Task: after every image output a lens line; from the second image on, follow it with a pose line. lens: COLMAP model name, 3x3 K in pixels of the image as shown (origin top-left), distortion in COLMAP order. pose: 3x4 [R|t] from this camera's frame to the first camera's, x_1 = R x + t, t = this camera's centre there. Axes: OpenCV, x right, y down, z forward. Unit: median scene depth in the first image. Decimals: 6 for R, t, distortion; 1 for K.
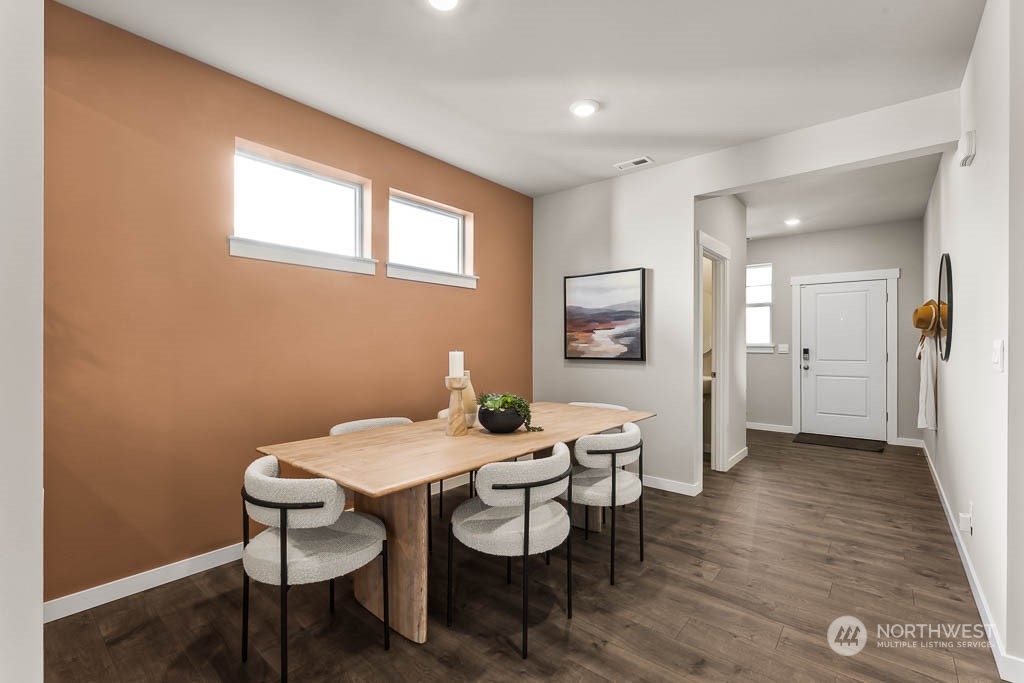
lens RADIAL K [[450.6, 0, 522.3], [0, 450.6, 345.8], [0, 0, 1]] dist [-0.001127, 0.001375]
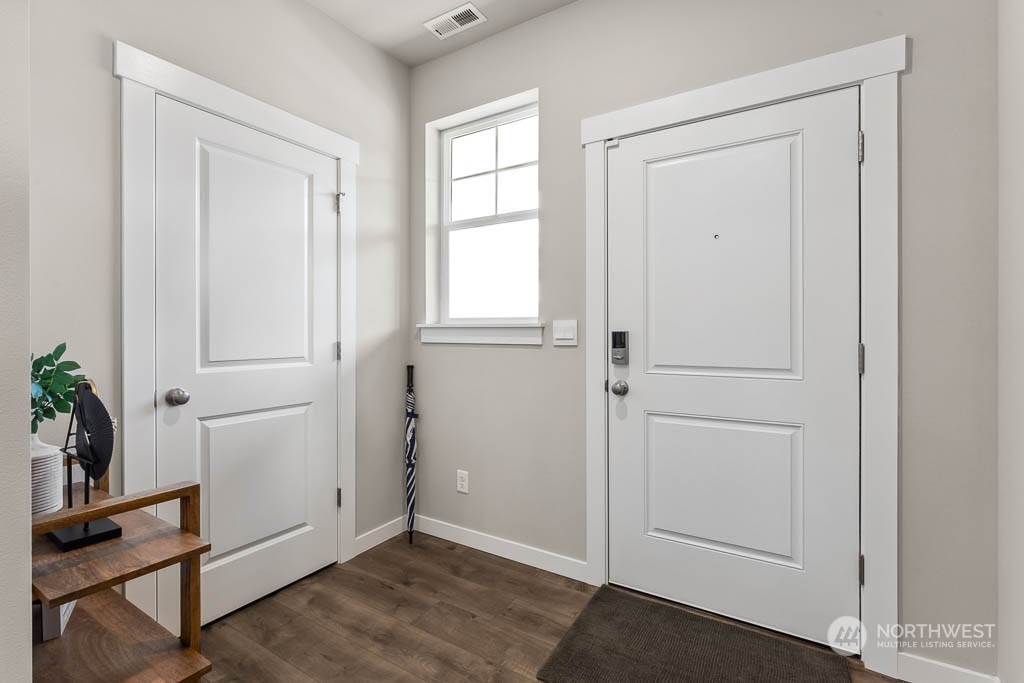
lens RADIAL K [[450.6, 0, 505.4], [0, 450.6, 335.4], [0, 0, 1]] dist [-0.001127, 0.001375]
pose [[0.996168, -0.003365, 0.087394, 1.013999], [0.003118, 0.999991, 0.002967, 0.015386], [-0.087403, -0.002683, 0.996169, 1.330976]]
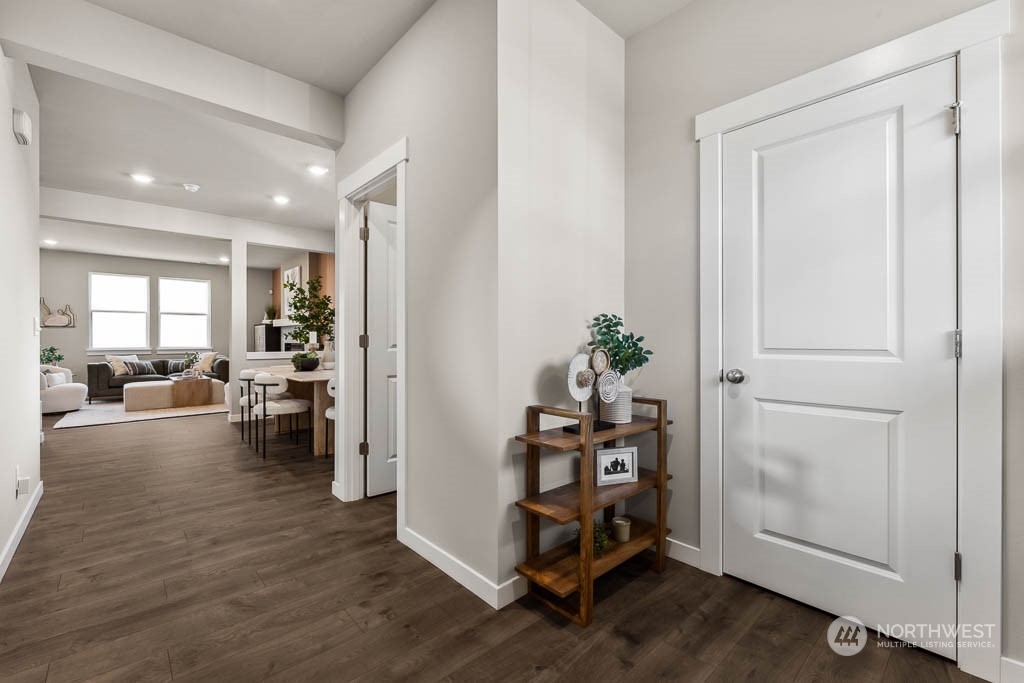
lens RADIAL K [[450.6, 0, 521.1], [0, 450.6, 340.0], [0, 0, 1]] dist [-0.001127, 0.001375]
pose [[-0.154551, 0.000235, -0.987985, 1.338787], [-0.001267, 0.999999, 0.000436, 0.036343], [0.987984, 0.001319, -0.154551, 1.677460]]
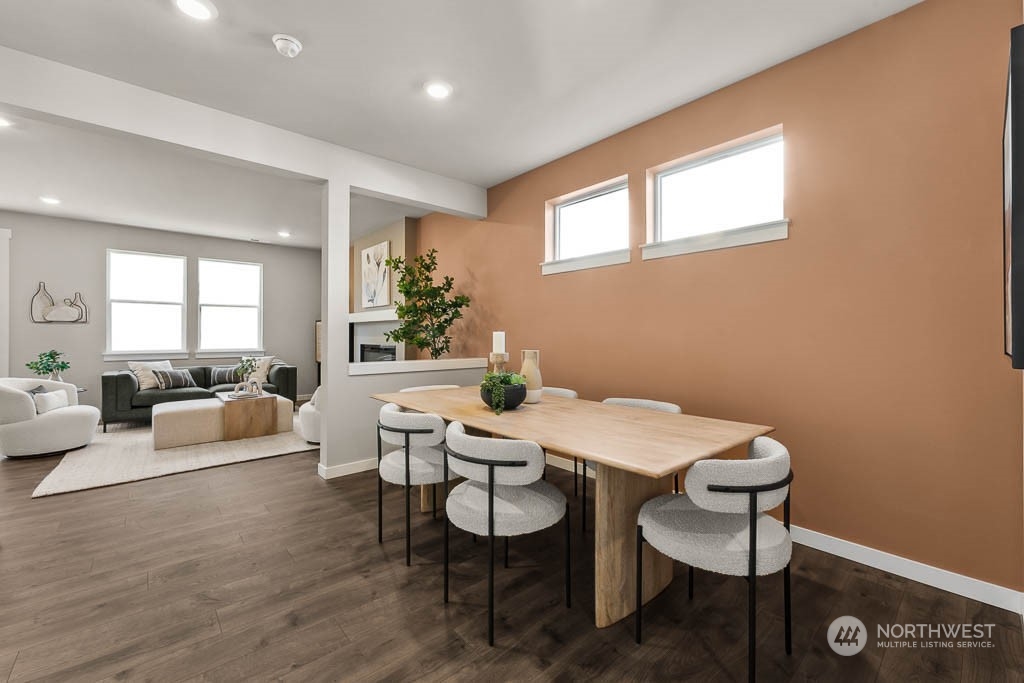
lens RADIAL K [[418.3, 0, 506.6], [0, 418.3, 332.8], [0, 0, 1]] dist [0.006260, -0.000776]
pose [[-0.176176, -0.007277, -0.984332, 0.690649], [-0.003676, 0.999971, -0.006734, 0.016674], [0.984352, 0.002432, -0.176198, 0.894560]]
